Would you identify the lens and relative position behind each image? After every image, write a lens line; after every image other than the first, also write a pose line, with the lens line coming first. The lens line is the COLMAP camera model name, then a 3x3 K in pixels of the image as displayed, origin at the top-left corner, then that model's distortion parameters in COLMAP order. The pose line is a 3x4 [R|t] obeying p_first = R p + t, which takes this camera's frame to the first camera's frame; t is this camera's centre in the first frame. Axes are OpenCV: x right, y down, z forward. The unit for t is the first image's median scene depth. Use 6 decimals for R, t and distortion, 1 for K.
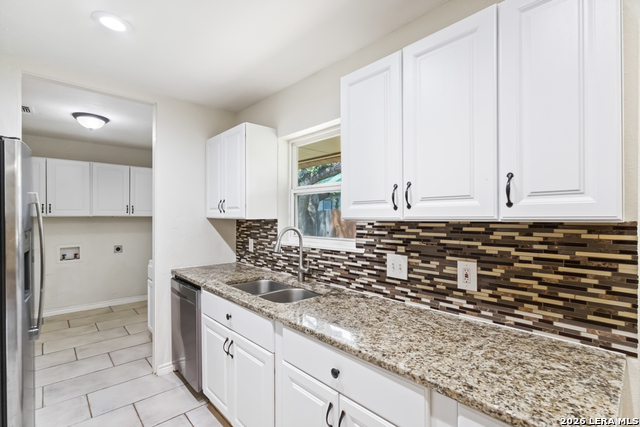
lens RADIAL K [[299.1, 0, 318.8], [0, 299.1, 213.7], [0, 0, 1]] dist [0.004473, 0.000679]
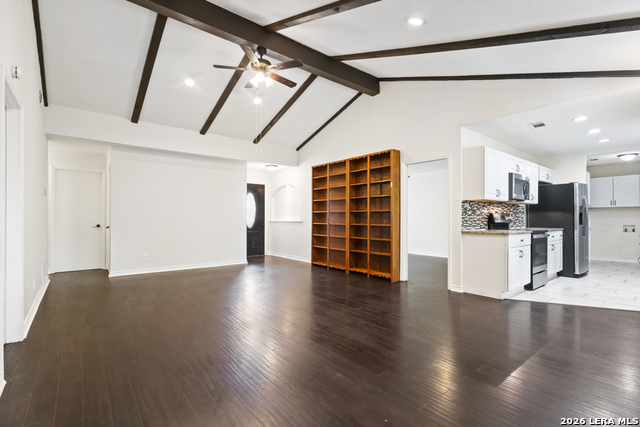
lens RADIAL K [[299.1, 0, 317.7], [0, 299.1, 217.6], [0, 0, 1]] dist [0.004473, 0.000679]
pose [[-0.052077, -0.010008, -0.998593, 1.587381], [0.019130, 0.999756, -0.011018, 0.087083], [0.998460, -0.019677, -0.051872, -1.121080]]
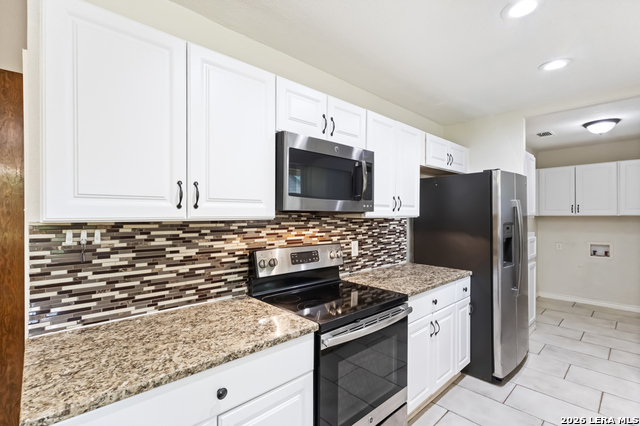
lens RADIAL K [[299.1, 0, 321.2], [0, 299.1, 214.9], [0, 0, 1]] dist [0.004473, 0.000679]
pose [[0.019425, -0.005611, -0.999796, 0.347019], [0.018784, 0.999810, -0.005246, -0.011001], [0.999635, -0.018679, 0.019527, -0.011995]]
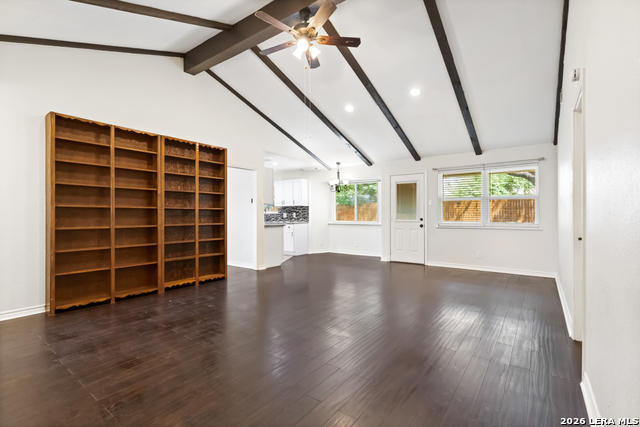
lens RADIAL K [[299.1, 0, 321.6], [0, 299.1, 213.6], [0, 0, 1]] dist [0.004473, 0.000679]
pose [[0.980098, -0.011003, 0.198210, -0.100730], [0.007405, 0.999794, 0.018885, 0.029582], [-0.198377, -0.017041, 0.979978, -2.738837]]
